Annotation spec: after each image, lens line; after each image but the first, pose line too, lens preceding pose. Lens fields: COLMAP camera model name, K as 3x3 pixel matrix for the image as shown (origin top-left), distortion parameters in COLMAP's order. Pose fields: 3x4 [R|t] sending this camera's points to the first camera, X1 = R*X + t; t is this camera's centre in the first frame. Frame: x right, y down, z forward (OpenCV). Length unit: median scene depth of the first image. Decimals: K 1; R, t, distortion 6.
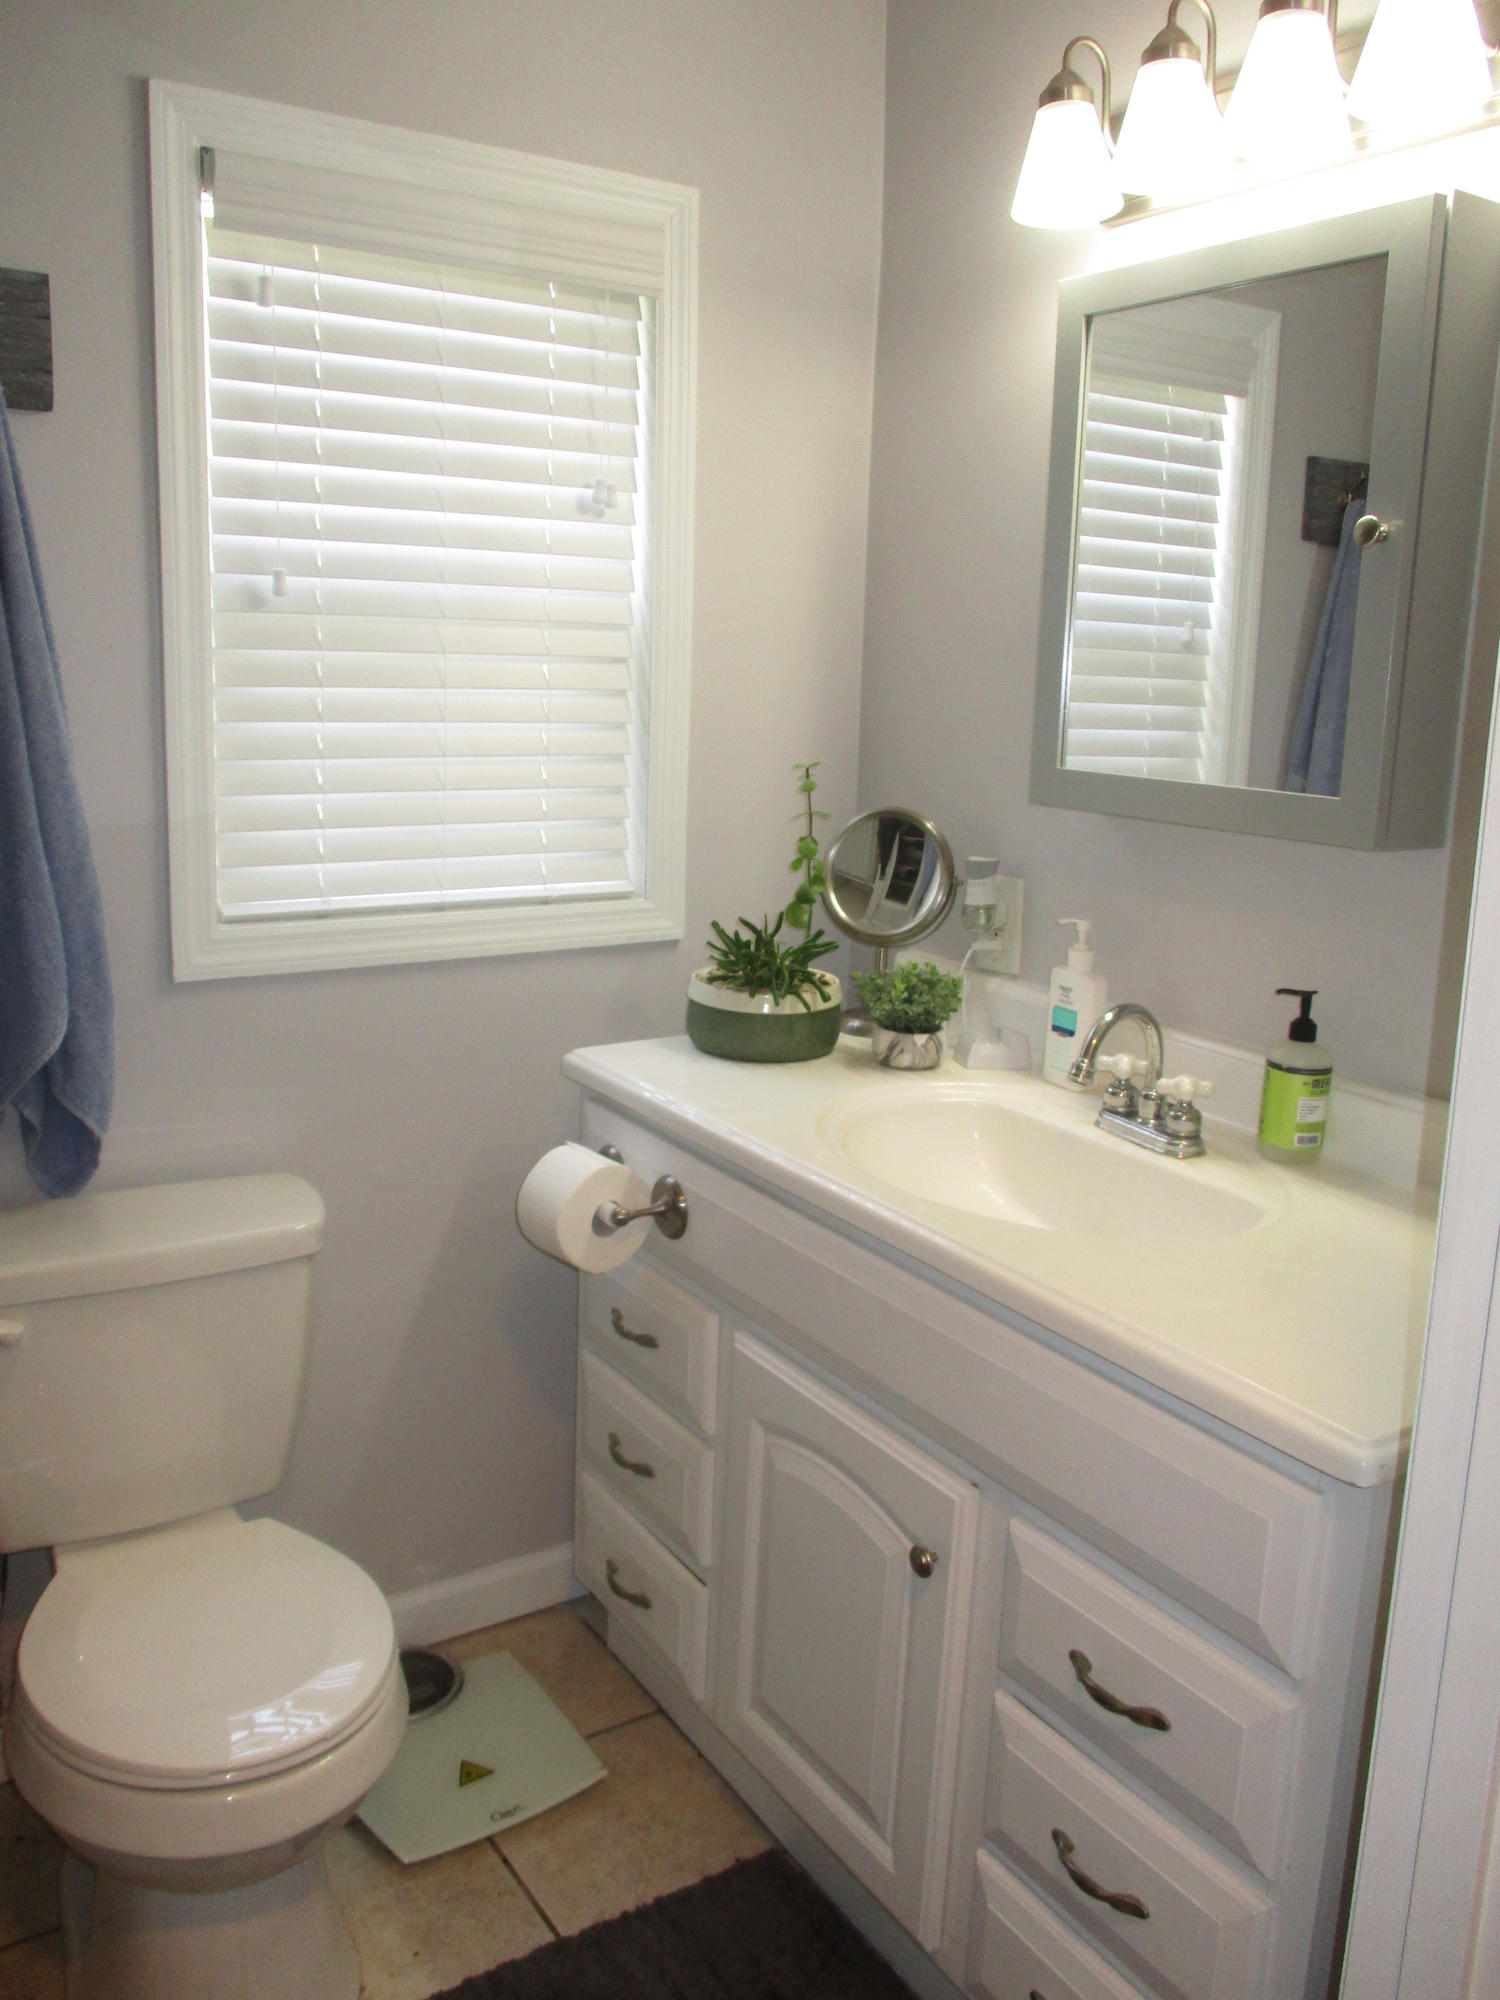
lens RADIAL K [[1635.6, 0, 754.9], [0, 1635.6, 995.7], [0, 0, 1]] dist [-0.051803, 0.001476]
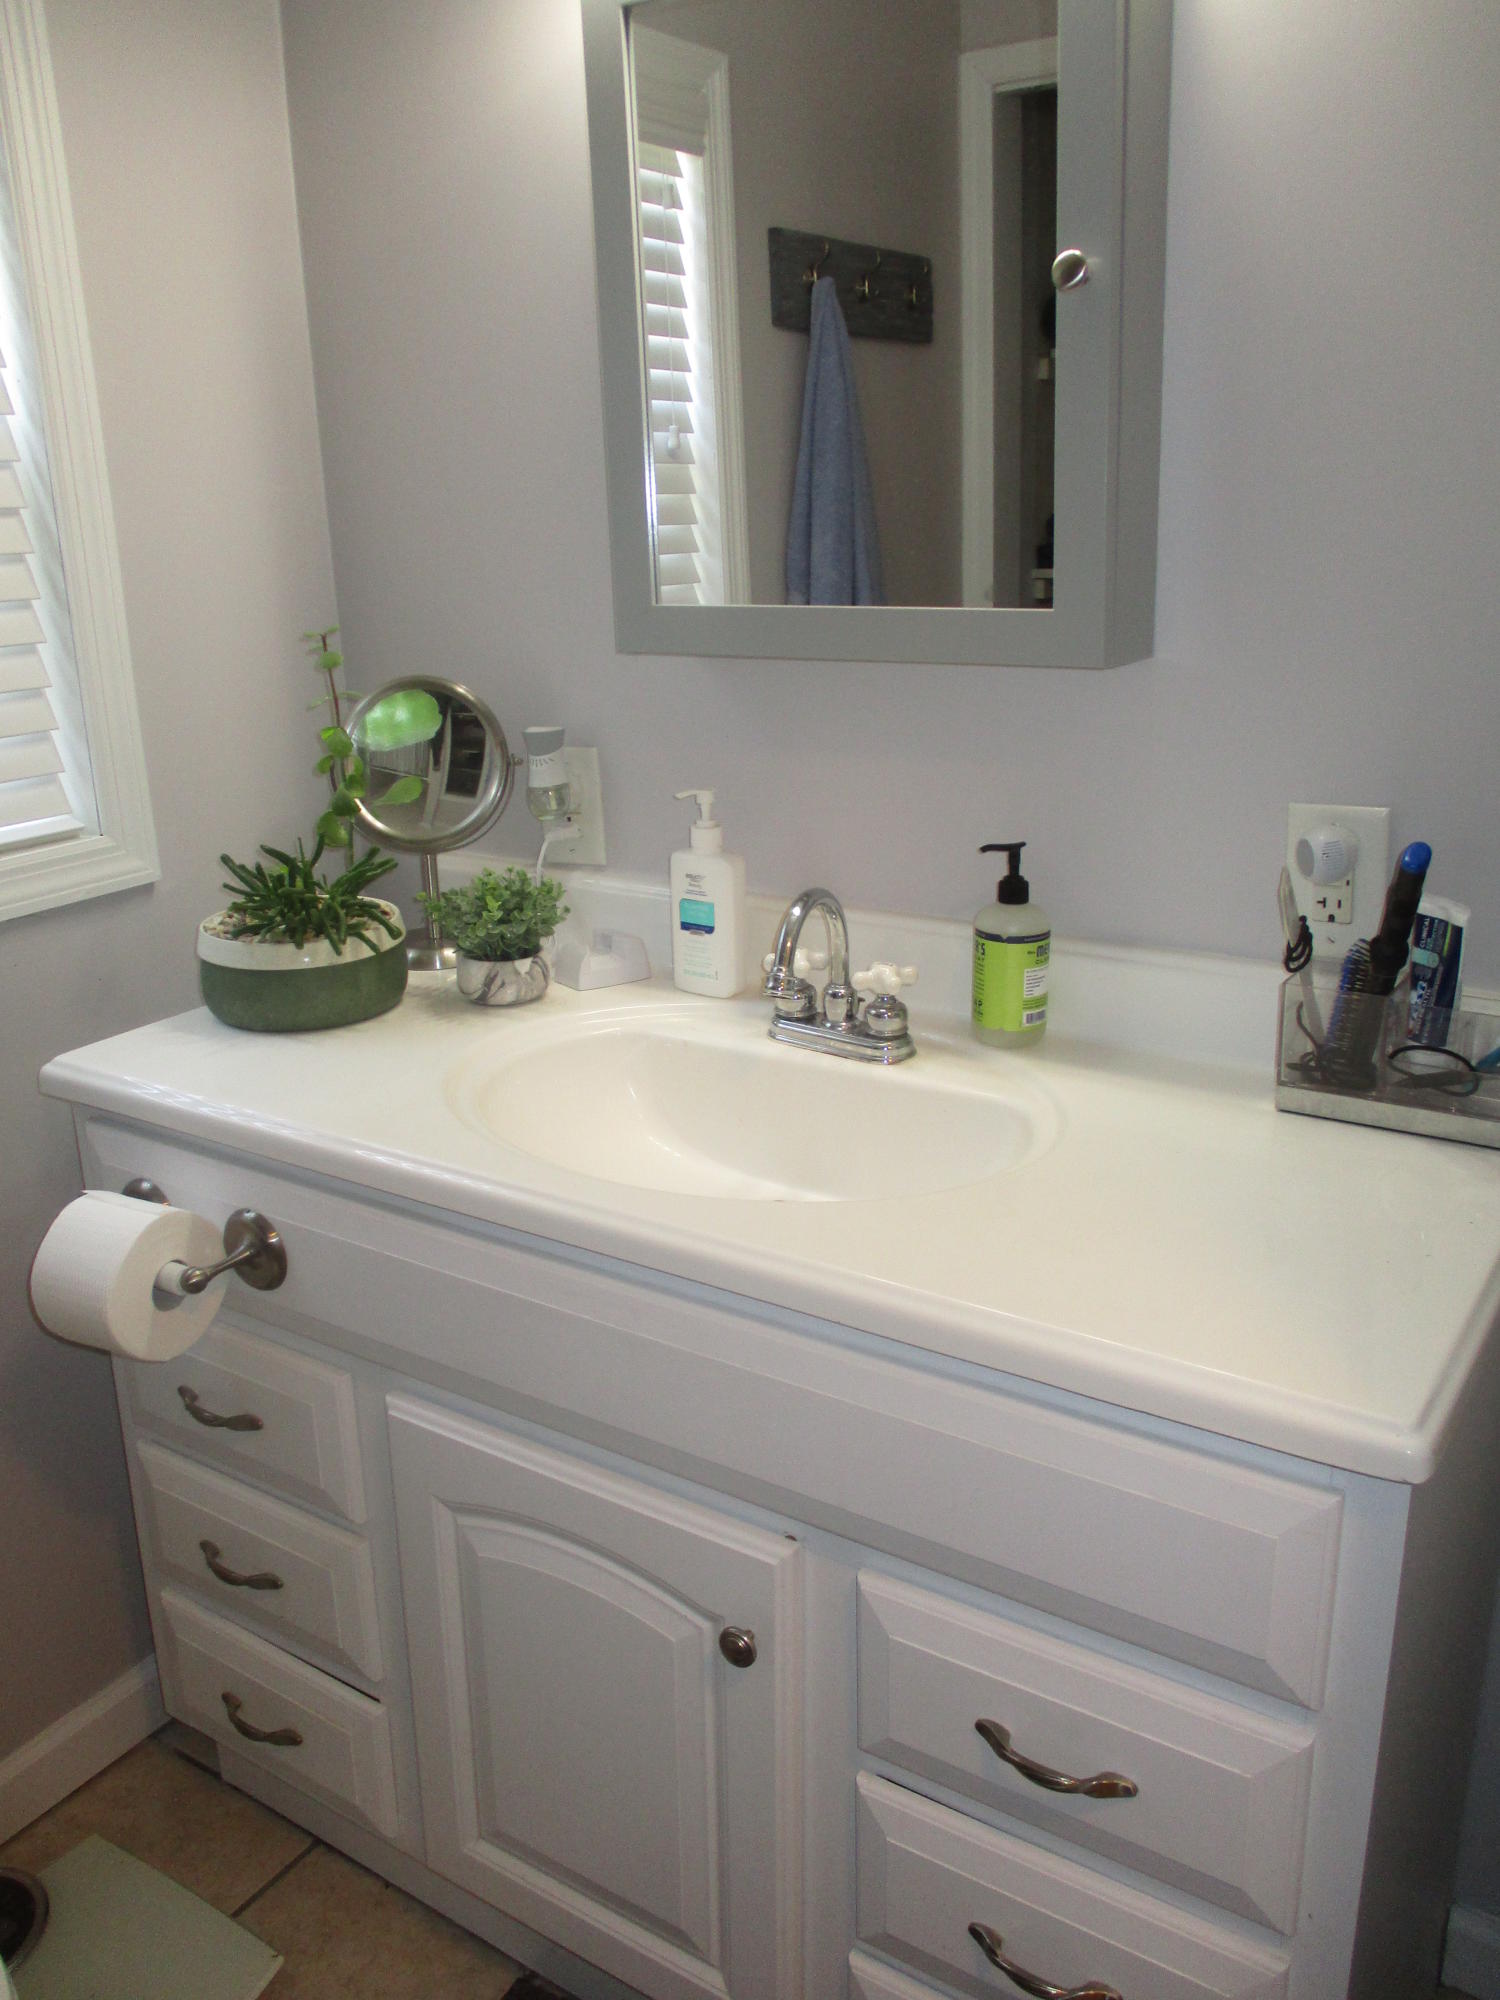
lens RADIAL K [[1633.3, 0, 748.4], [0, 1633.3, 992.1], [0, 0, 1]] dist [-0.035042, 0.009627]
pose [[0.911942, -0.174352, 0.371435, -0.096335], [0.140187, 0.983152, 0.117306, -0.038692], [-0.385630, -0.054905, 0.921019, 0.226667]]
